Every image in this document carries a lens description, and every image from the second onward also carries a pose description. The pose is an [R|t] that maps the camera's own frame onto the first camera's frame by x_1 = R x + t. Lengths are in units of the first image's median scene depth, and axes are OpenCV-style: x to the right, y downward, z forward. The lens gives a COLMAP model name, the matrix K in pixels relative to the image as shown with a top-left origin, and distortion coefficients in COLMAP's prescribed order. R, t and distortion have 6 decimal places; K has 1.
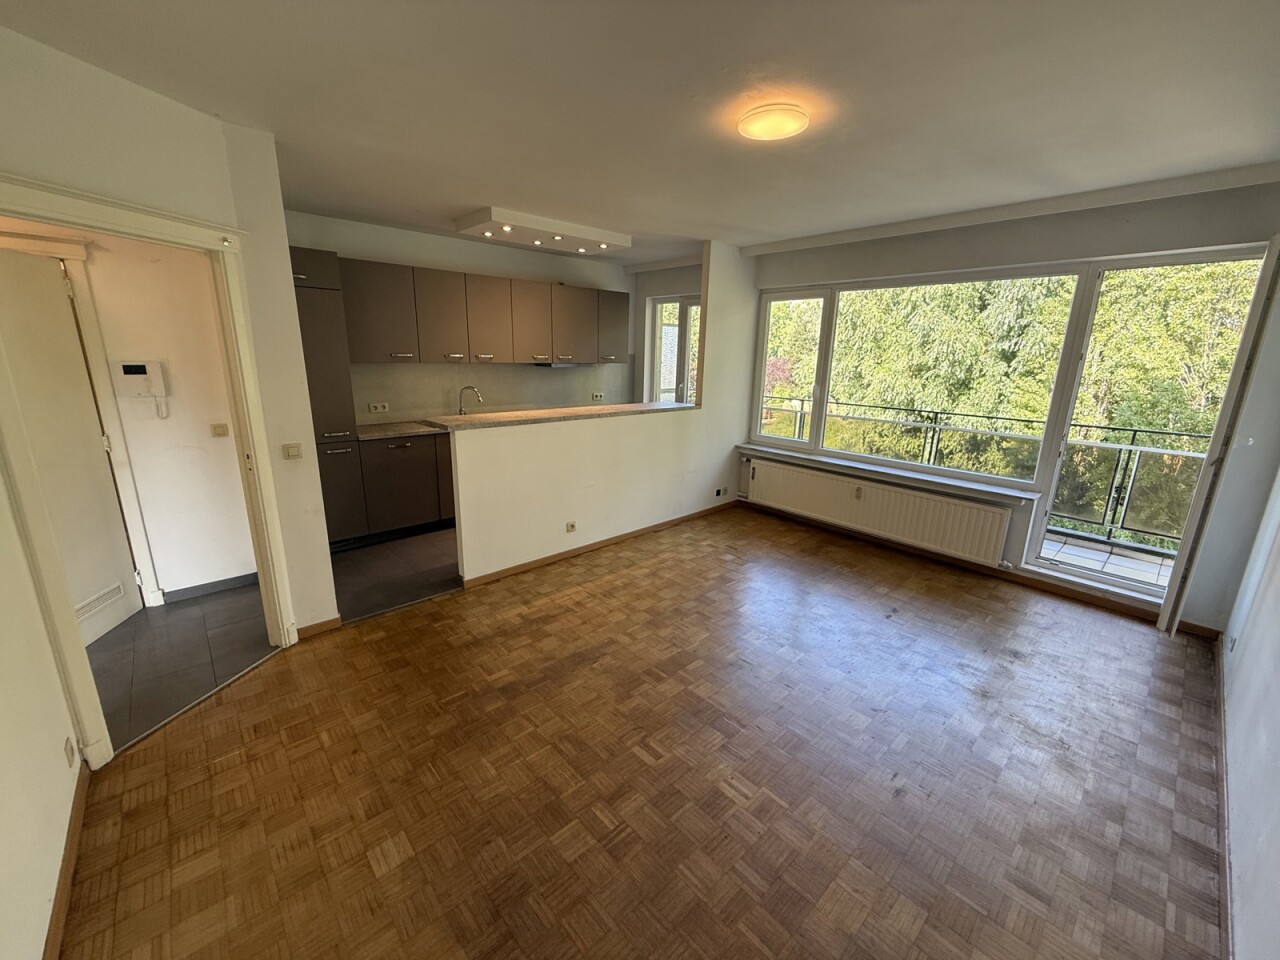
lens RADIAL K [[510.4, 0, 637.3], [0, 510.4, 478.2], [0, 0, 1]] dist [-0.000162, 0.000424]
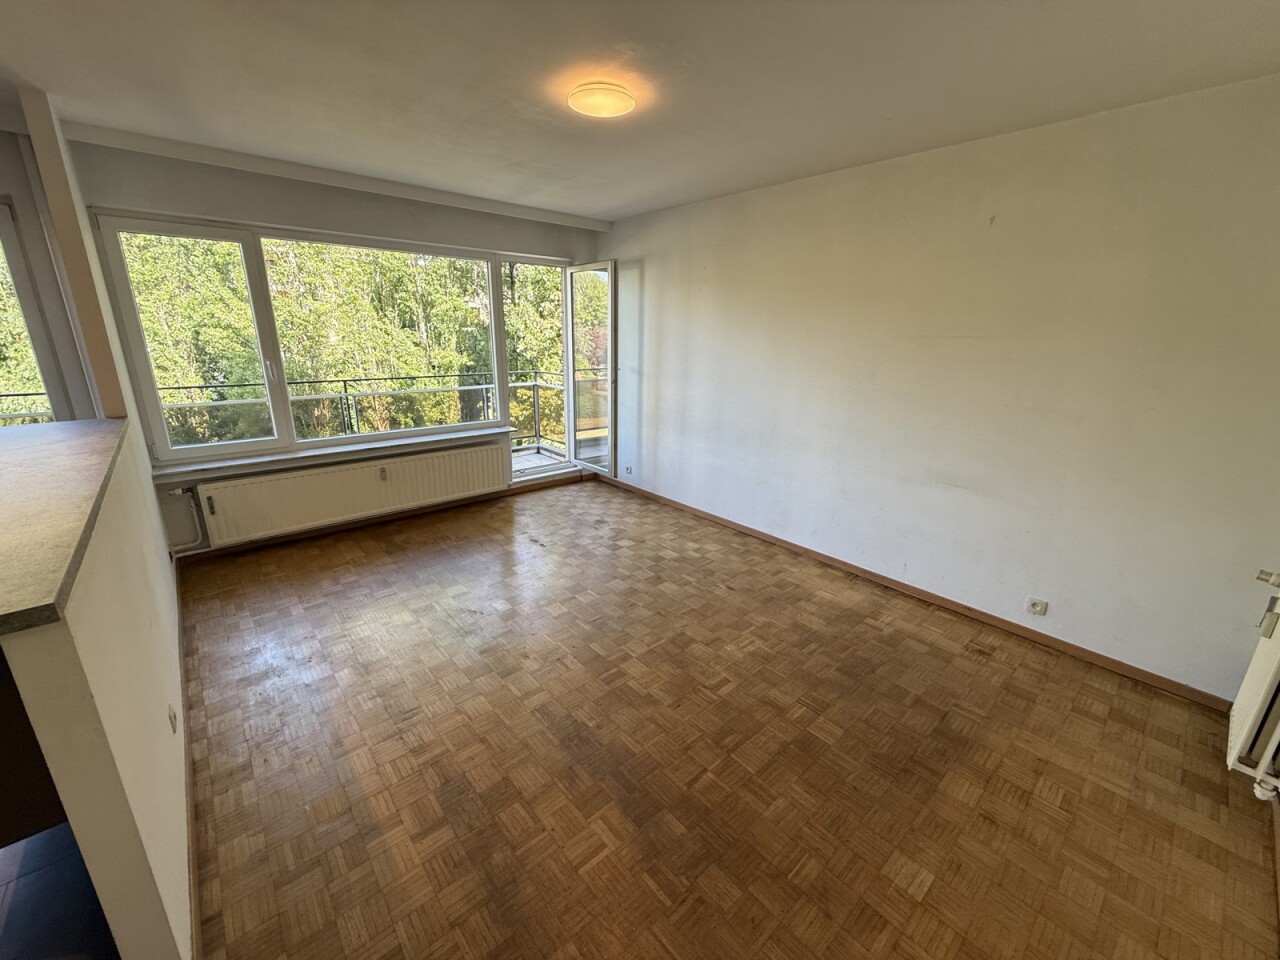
lens RADIAL K [[510.4, 0, 637.5], [0, 510.4, 479.0], [0, 0, 1]] dist [-0.000162, 0.000424]
pose [[0.018349, -0.301500, 0.953290, -0.600019], [0.225003, 0.930239, 0.289879, -0.171863], [-0.974185, 0.209174, 0.084907, 0.640579]]
